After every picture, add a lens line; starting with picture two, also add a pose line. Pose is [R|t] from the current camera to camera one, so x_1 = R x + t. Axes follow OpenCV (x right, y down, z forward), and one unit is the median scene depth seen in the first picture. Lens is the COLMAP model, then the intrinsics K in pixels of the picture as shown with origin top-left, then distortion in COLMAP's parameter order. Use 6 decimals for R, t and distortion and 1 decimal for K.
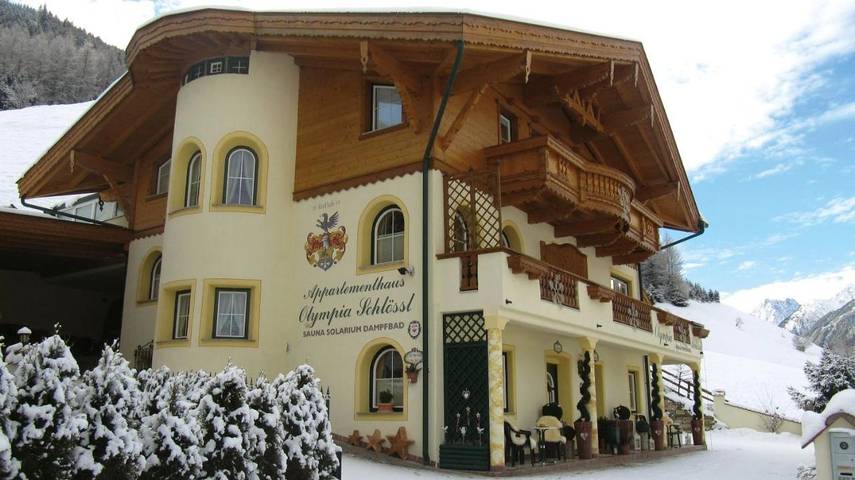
lens RADIAL K [[713.6, 0, 425.5], [0, 713.6, 244.9], [0, 0, 1]] dist [-0.058659, 0.047126]
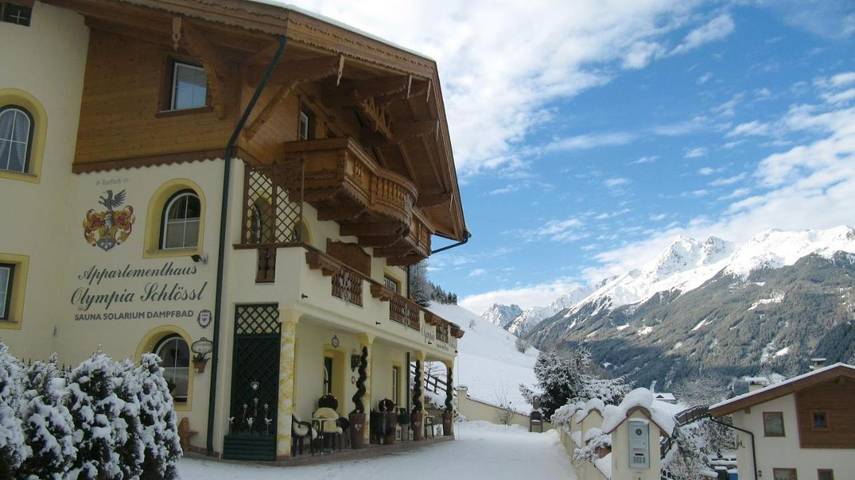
lens RADIAL K [[713.6, 0, 425.5], [0, 713.6, 244.9], [0, 0, 1]] dist [-0.058659, 0.047126]
pose [[0.935913, 0.080926, 0.342808, -0.067426], [-0.084550, 0.996410, -0.004387, -0.003557], [-0.341932, -0.024878, 0.939395, -0.017846]]
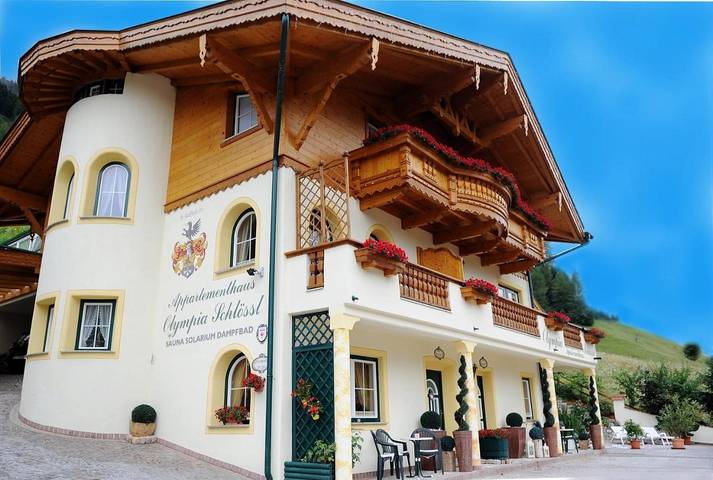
lens RADIAL K [[546.8, 0, 356.5], [0, 546.8, 240.0], [0, 0, 1]] dist [-0.010005, -0.004768]
pose [[0.997965, -0.036929, -0.051977, 0.136398], [0.032379, 0.995785, -0.085815, 0.056704], [0.054927, 0.083957, 0.994954, 0.259673]]
